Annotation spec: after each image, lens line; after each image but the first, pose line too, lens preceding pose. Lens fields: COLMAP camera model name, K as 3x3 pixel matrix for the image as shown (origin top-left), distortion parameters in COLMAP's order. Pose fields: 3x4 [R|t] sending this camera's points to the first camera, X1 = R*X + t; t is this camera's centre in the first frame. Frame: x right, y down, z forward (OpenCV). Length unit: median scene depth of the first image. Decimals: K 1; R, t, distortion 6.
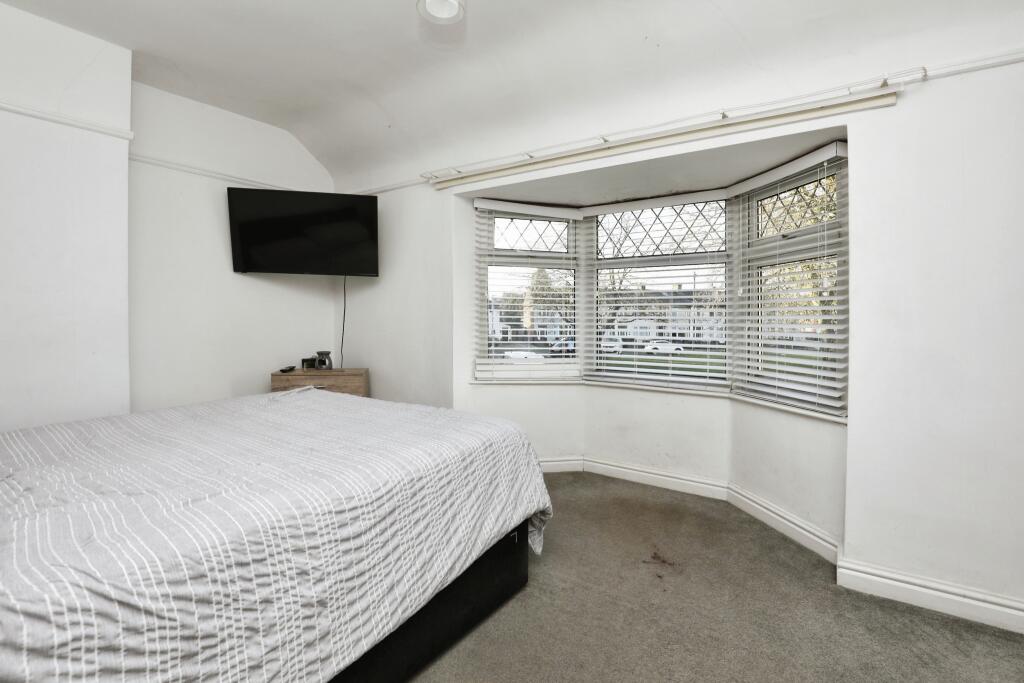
lens RADIAL K [[473.4, 0, 510.7], [0, 473.4, 316.2], [0, 0, 1]] dist [-0.031414, -0.000057]
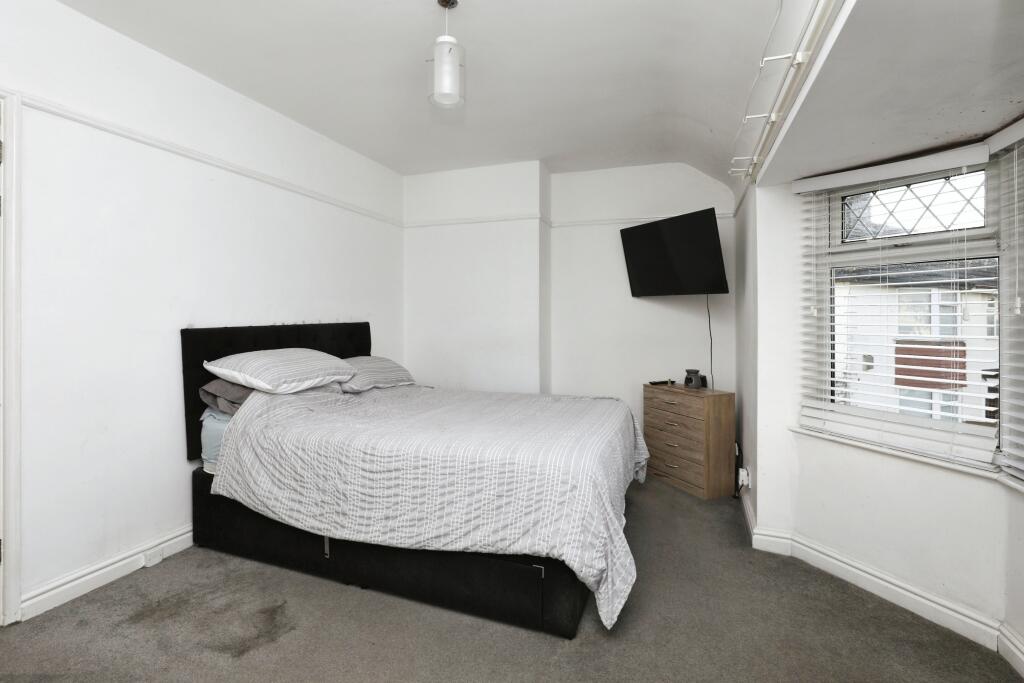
lens RADIAL K [[474.3, 0, 510.8], [0, 474.3, 324.8], [0, 0, 1]] dist [-0.026430, 0.000548]
pose [[0.260495, 0.003133, -0.965470, 0.533681], [-0.010735, 0.999942, 0.000349, -0.020625], [0.965415, 0.010273, 0.260514, 0.394147]]
